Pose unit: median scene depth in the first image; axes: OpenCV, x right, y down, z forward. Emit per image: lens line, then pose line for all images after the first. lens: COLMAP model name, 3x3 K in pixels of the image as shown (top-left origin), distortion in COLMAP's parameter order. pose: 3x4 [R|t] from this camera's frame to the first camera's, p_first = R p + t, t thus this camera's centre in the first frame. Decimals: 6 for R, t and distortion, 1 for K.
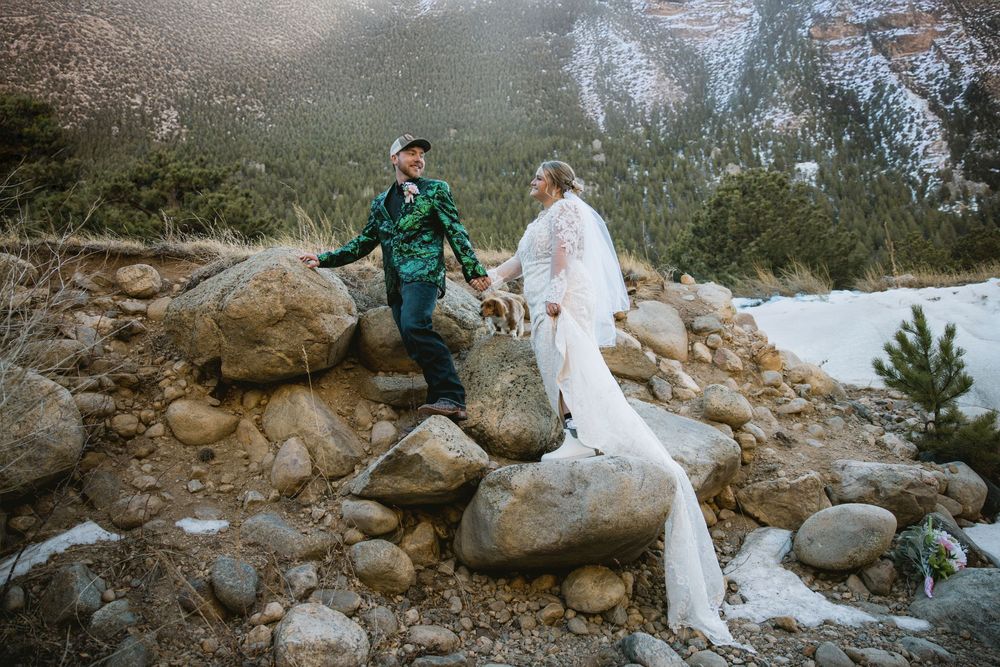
lens RADIAL K [[677.1, 0, 500.0], [0, 677.1, 333.5], [0, 0, 1]] dist [-0.106925, 0.086982]
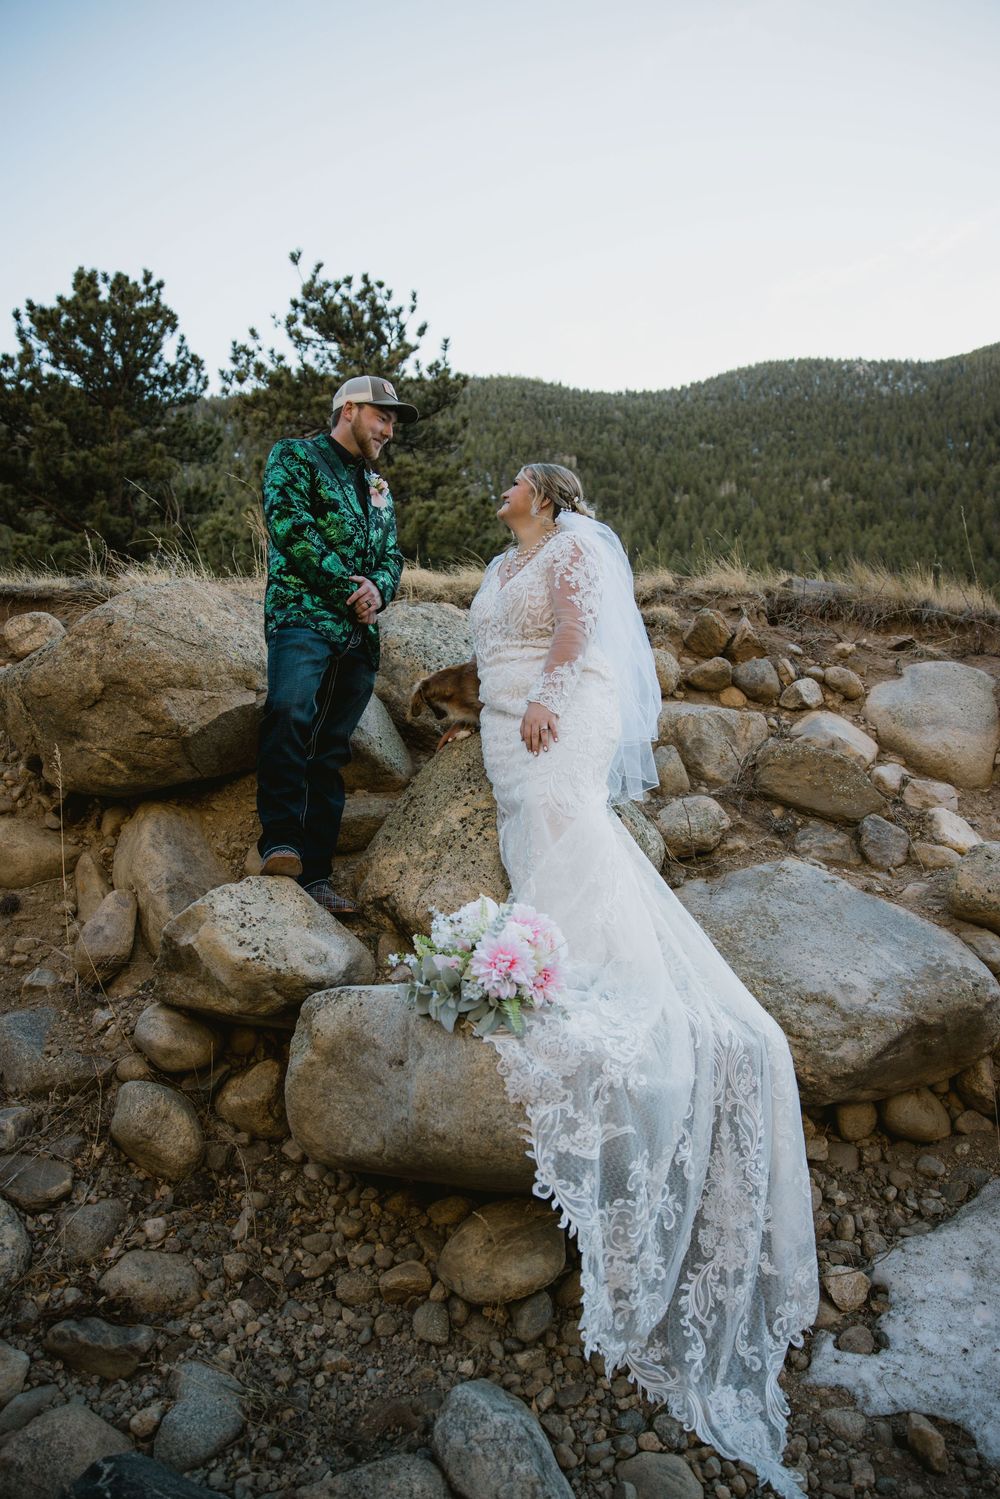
lens RADIAL K [[1014.9, 0, 500.0], [0, 1014.9, 749.5], [0, 0, 1]] dist [-0.106925, 0.086982]
pose [[0.914997, 0.032736, -0.402130, 0.373624], [-0.014385, 0.998716, 0.048572, -0.023589], [0.403204, -0.038658, 0.914293, 0.295634]]
